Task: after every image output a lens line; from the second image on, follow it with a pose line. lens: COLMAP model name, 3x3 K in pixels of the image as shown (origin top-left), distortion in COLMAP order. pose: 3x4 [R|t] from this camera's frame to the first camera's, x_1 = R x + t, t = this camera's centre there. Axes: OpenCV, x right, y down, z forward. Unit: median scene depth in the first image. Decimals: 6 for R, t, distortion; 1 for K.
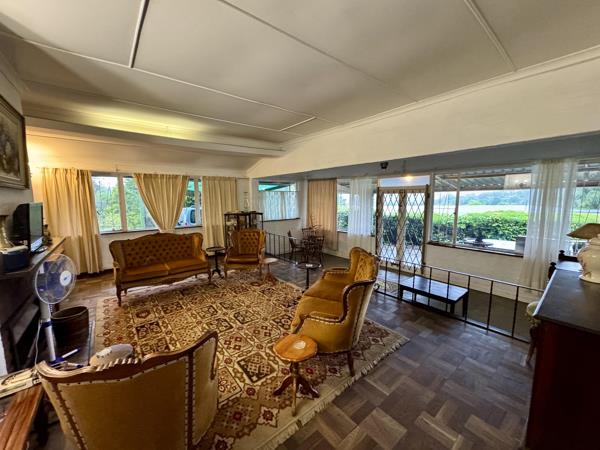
lens RADIAL K [[237.0, 0, 300.0], [0, 237.0, 225.0], [0, 0, 1]] dist [0.001664, 0.000115]
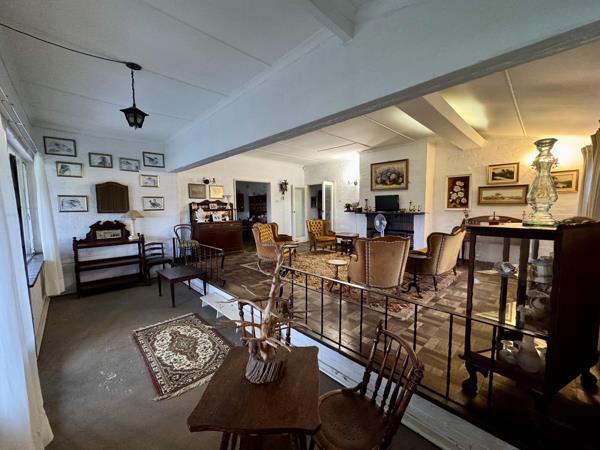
lens RADIAL K [[237.0, 0, 300.0], [0, 237.0, 225.0], [0, 0, 1]] dist [0.001664, 0.000115]
pose [[-0.996033, 0.023537, -0.085811, 0.058881], [0.005261, 0.978272, 0.207259, -0.124535], [0.088825, 0.205986, -0.974515, 1.388403]]
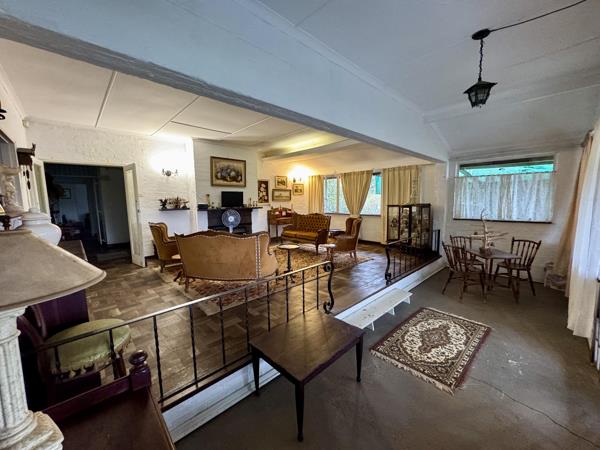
lens RADIAL K [[243.0, 0, 301.5], [0, 243.0, 217.4], [0, 0, 1]] dist [0.000174, -0.000021]
pose [[0.082062, 0.075393, -0.993771, 0.714625], [-0.106681, 0.992070, 0.066455, -0.023526], [0.990901, 0.100563, 0.089454, 0.596737]]
